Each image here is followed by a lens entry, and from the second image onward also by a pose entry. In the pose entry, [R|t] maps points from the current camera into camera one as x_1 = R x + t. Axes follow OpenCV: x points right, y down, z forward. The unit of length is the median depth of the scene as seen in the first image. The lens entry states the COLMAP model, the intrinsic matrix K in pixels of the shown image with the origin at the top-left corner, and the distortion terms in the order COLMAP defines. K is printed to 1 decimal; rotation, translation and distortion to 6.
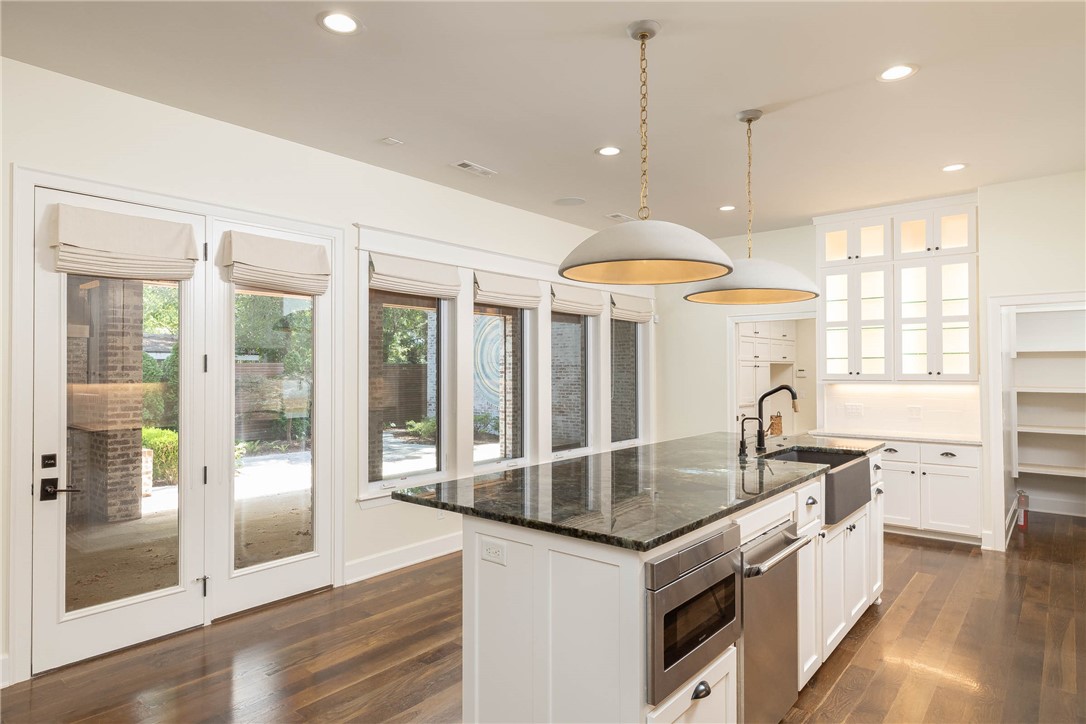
lens RADIAL K [[620.0, 0, 537.8], [0, 620.0, 364.3], [0, 0, 1]] dist [-0.001848, -0.001122]
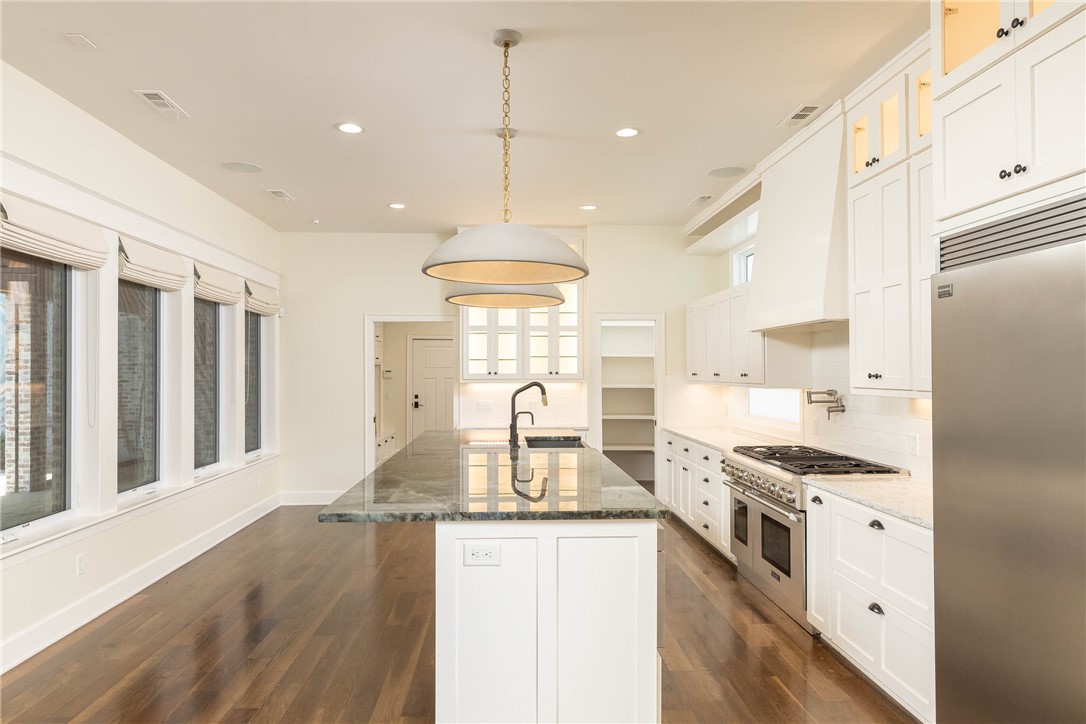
lens RADIAL K [[670.3, 0, 524.5], [0, 670.3, 365.3], [0, 0, 1]] dist [-0.000571, -0.000279]
pose [[0.742162, 0.009391, 0.670154, -0.254489], [-0.008279, 0.999954, -0.004843, 0.005619], [-0.670169, -0.001954, 0.742206, 0.067441]]
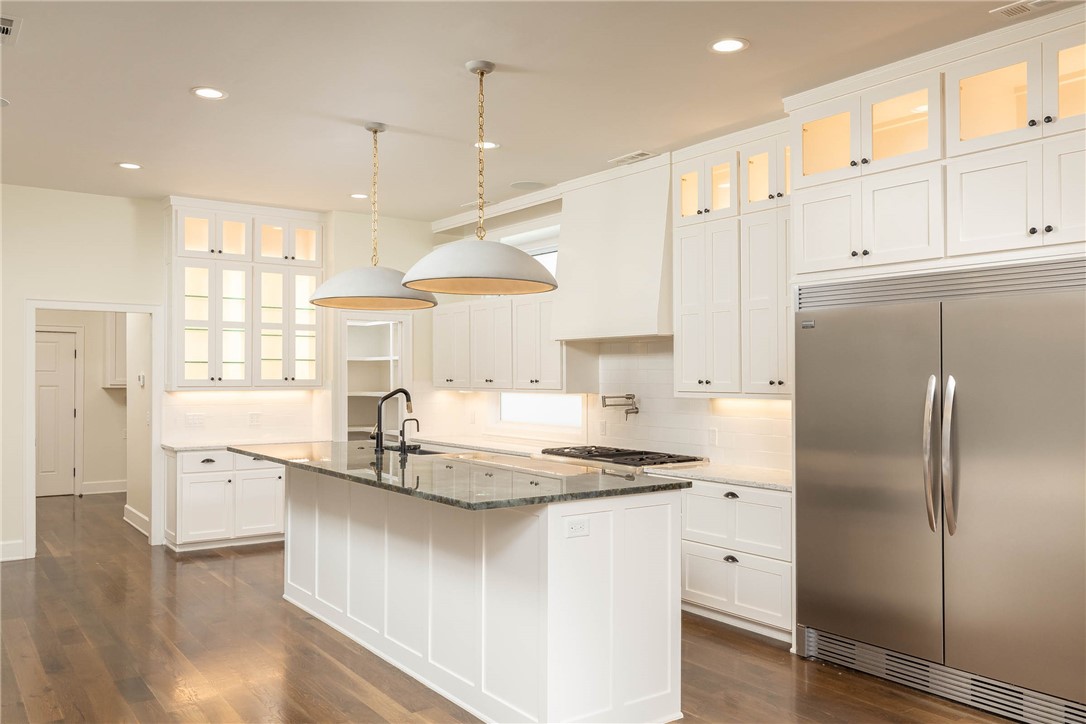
lens RADIAL K [[863.9, 0, 514.9], [0, 863.9, 364.8], [0, 0, 1]] dist [0.004980, -0.001877]
pose [[0.262600, 0.017863, 0.964739, -0.597584], [-0.012104, 0.999811, -0.015218, 0.007570], [-0.964829, -0.007681, 0.262766, 0.244466]]
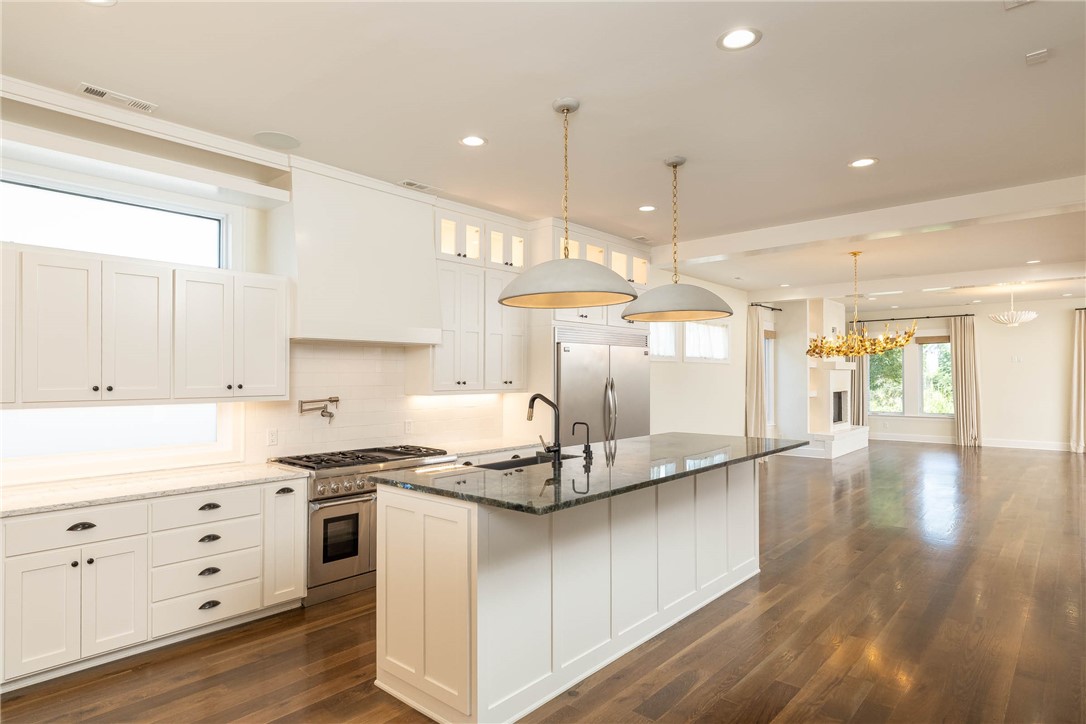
lens RADIAL K [[620.0, 0, 537.8], [0, 620.0, 364.3], [0, 0, 1]] dist [-0.001848, -0.001122]
pose [[-0.999897, 0.007551, 0.012180, 0.227978], [0.007190, 0.999543, -0.029369, 0.009744], [-0.012396, -0.029278, -0.999494, 1.179265]]
